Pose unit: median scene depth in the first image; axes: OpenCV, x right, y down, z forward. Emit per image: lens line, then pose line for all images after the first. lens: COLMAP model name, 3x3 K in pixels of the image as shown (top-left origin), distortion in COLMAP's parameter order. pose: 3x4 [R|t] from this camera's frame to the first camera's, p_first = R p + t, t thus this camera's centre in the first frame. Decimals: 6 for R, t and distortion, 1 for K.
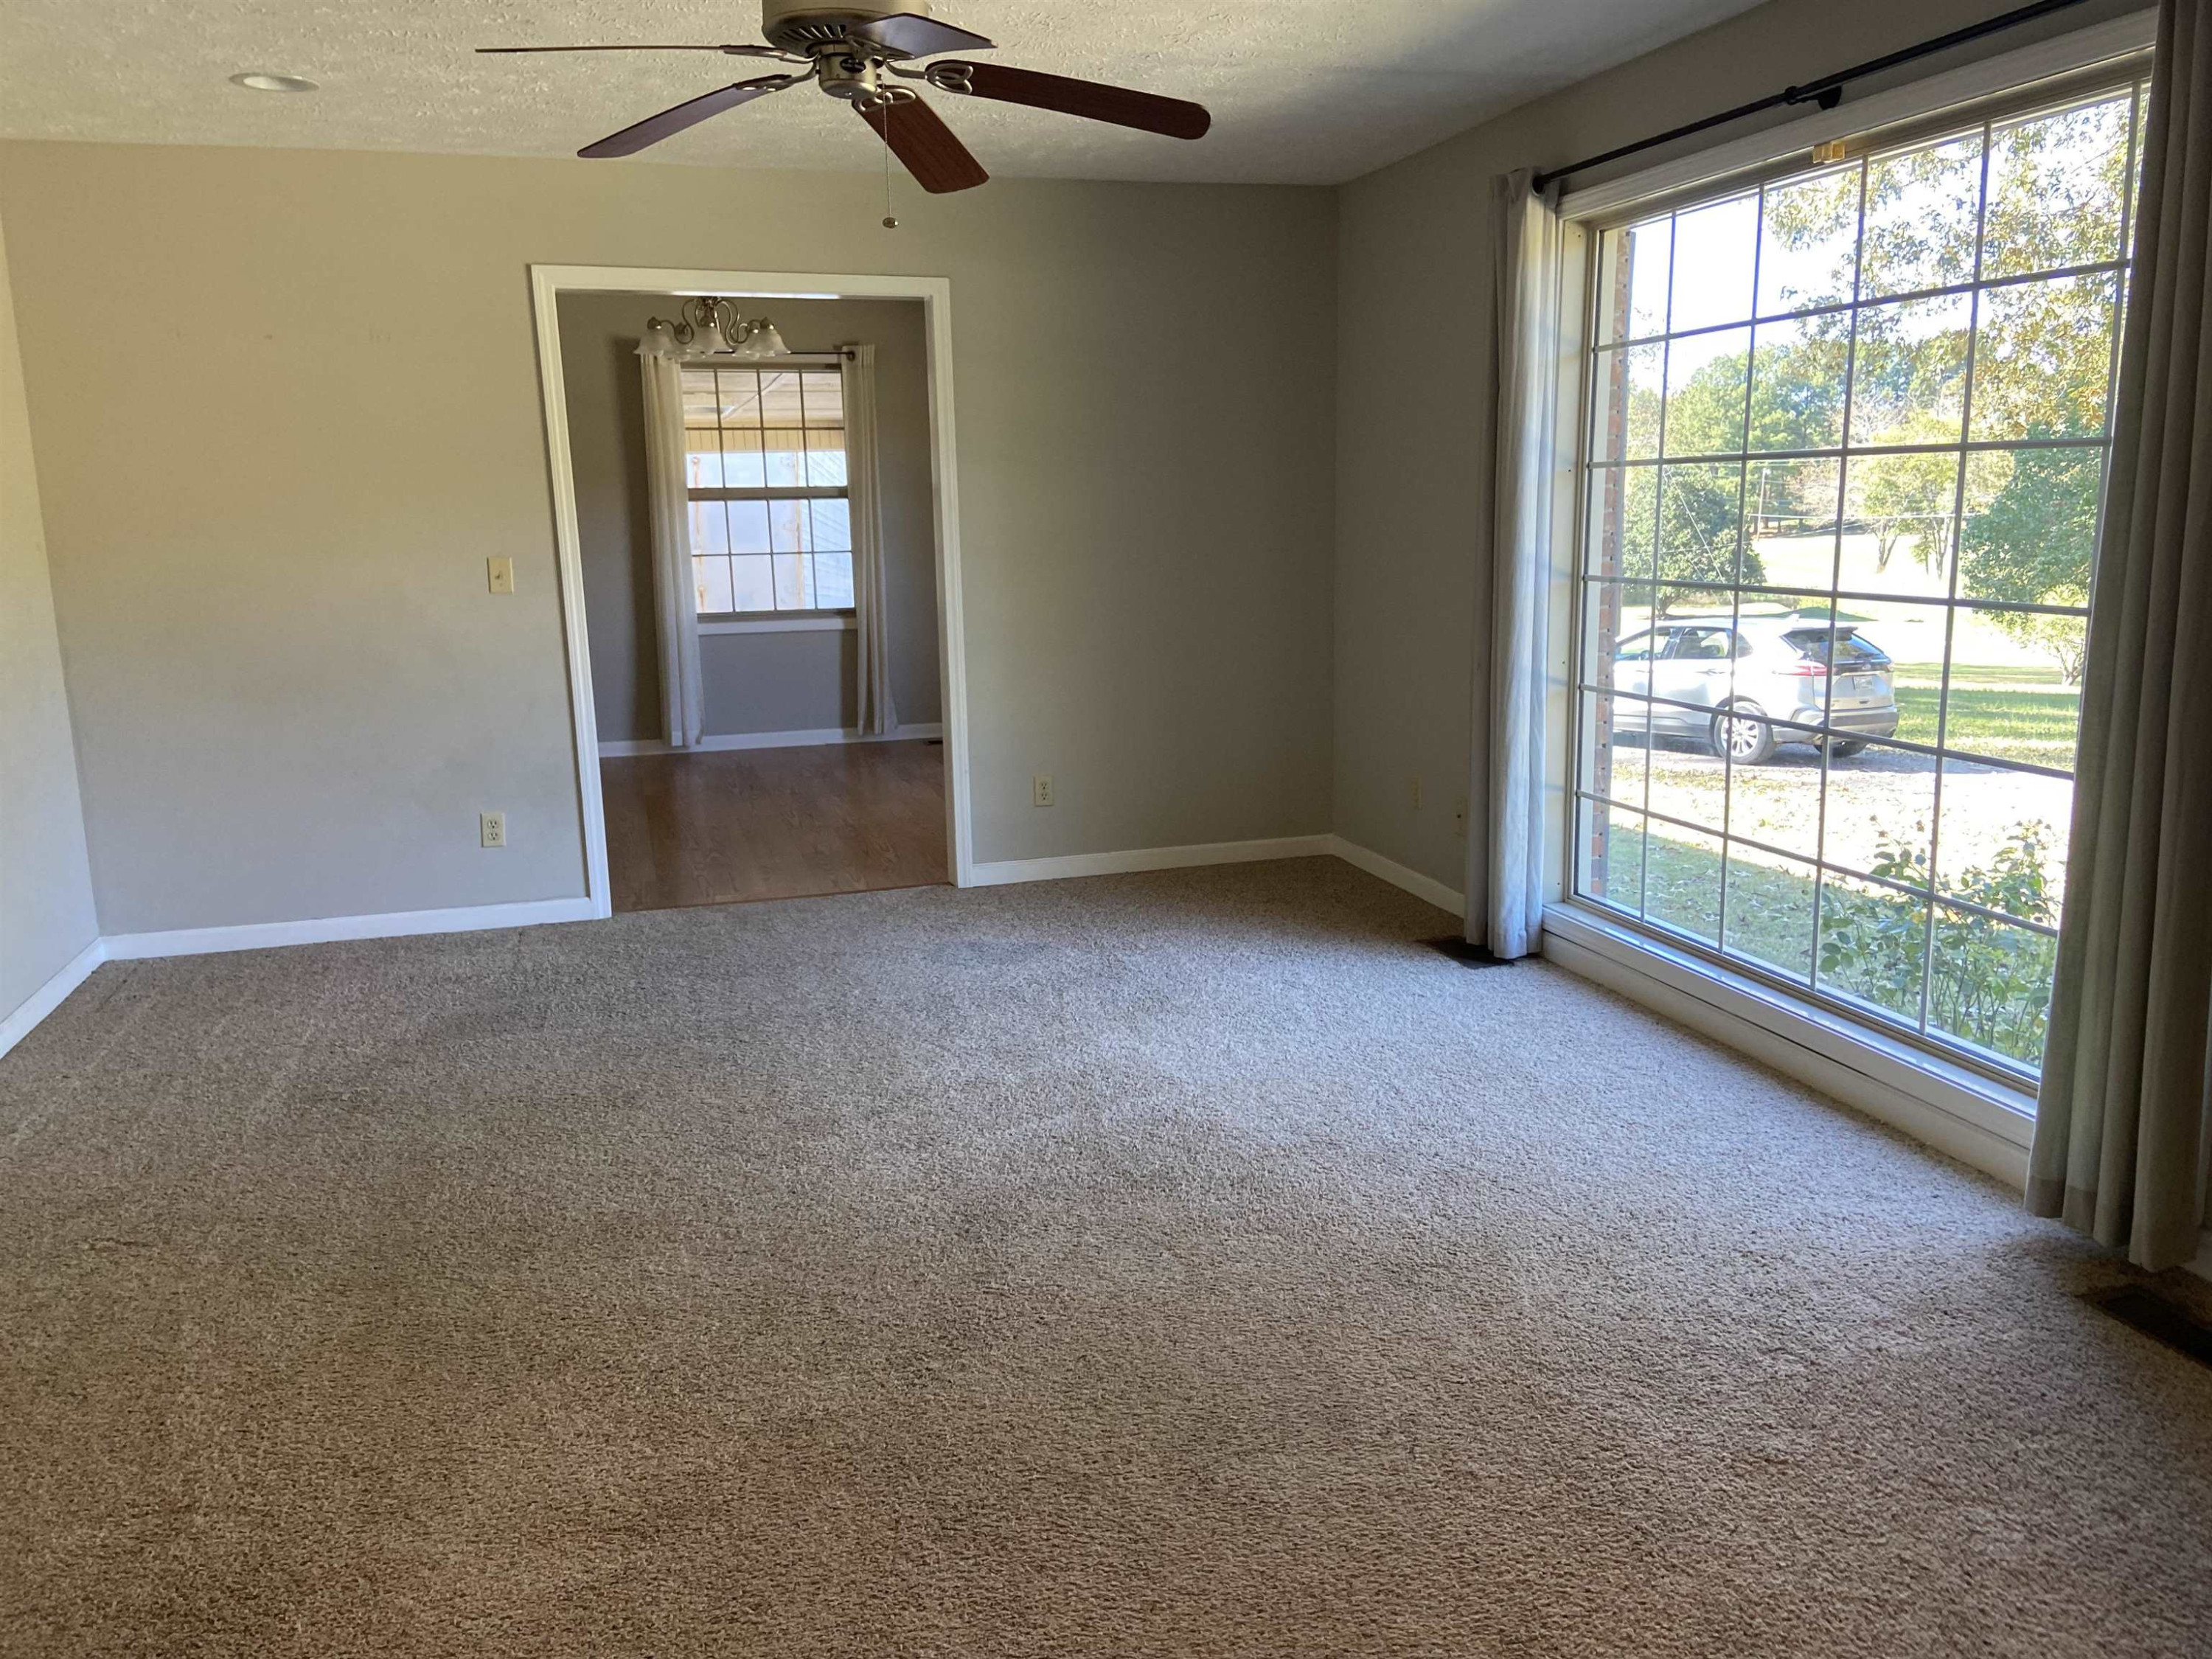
lens RADIAL K [[1663.5, 0, 1143.3], [0, 1663.5, 762.0], [0, 0, 1]] dist [0.077334, -0.080168]
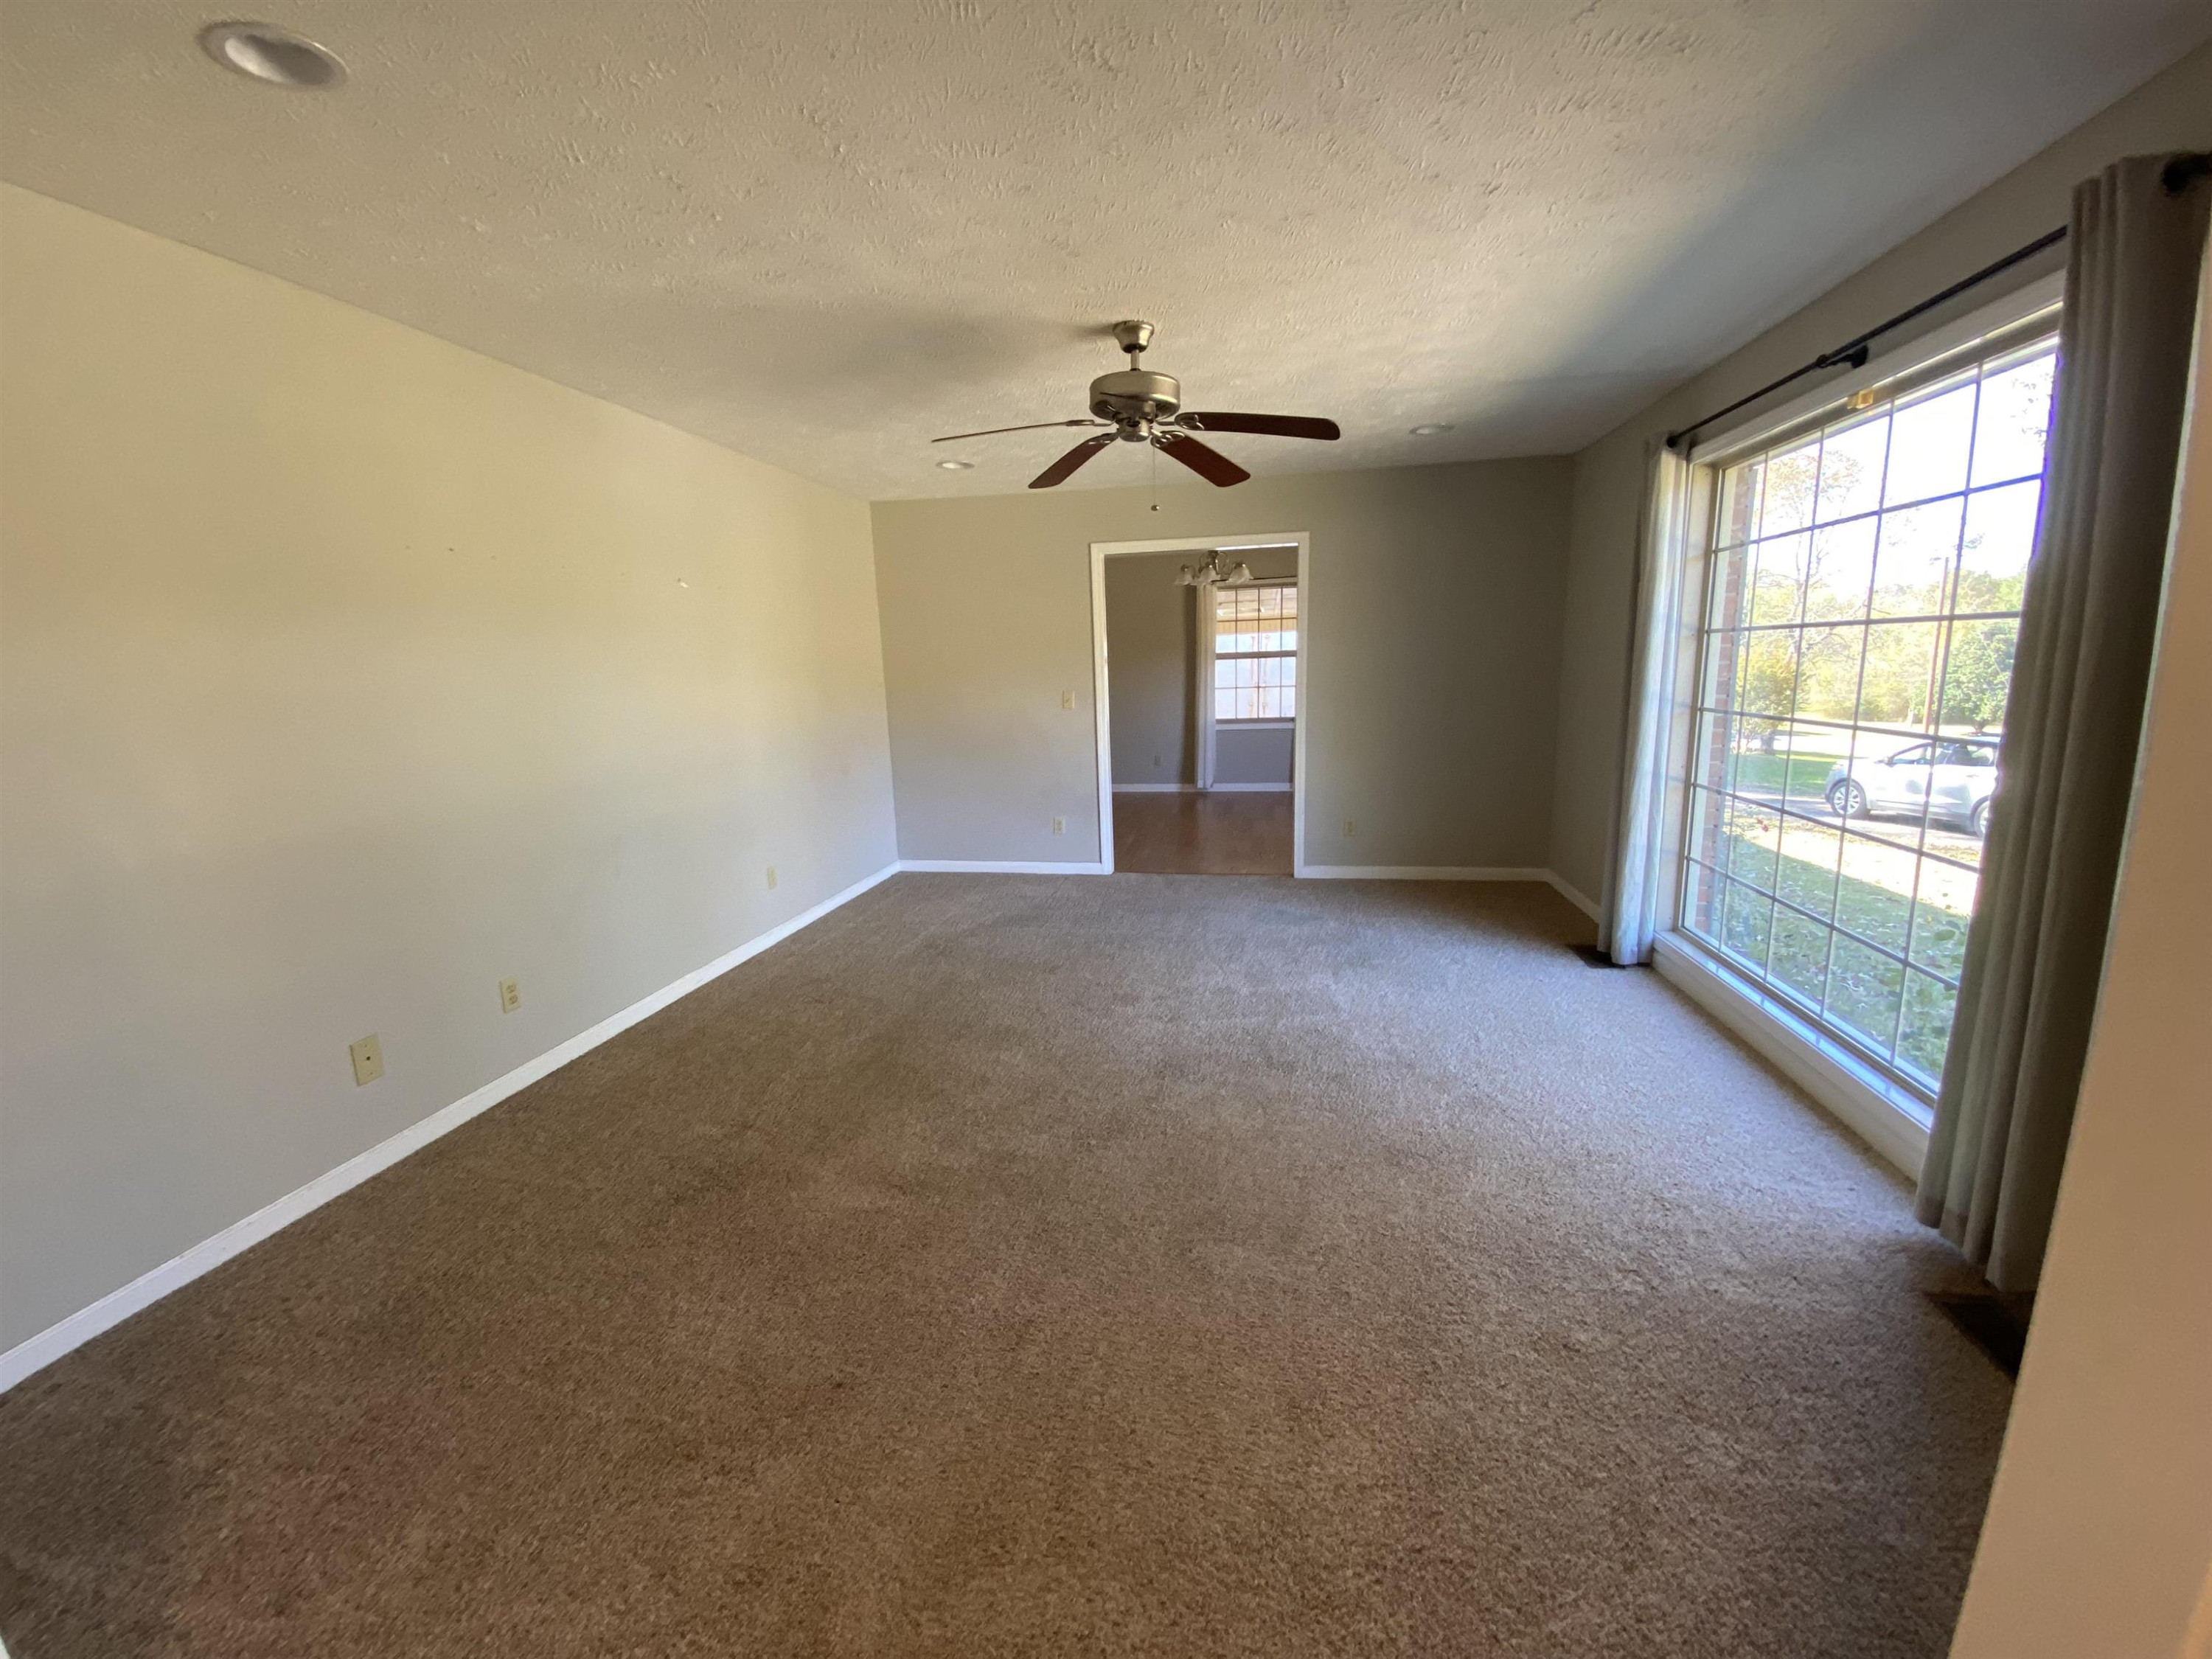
lens RADIAL K [[895.2, 0, 1102.6], [0, 895.2, 807.2], [0, 0, 1]] dist [0.014496, -0.017486]
pose [[0.891059, 0.066937, -0.448924, 0.206496], [-0.061804, 0.997747, 0.026095, -0.019089], [0.449659, 0.004493, 0.893189, 0.097865]]
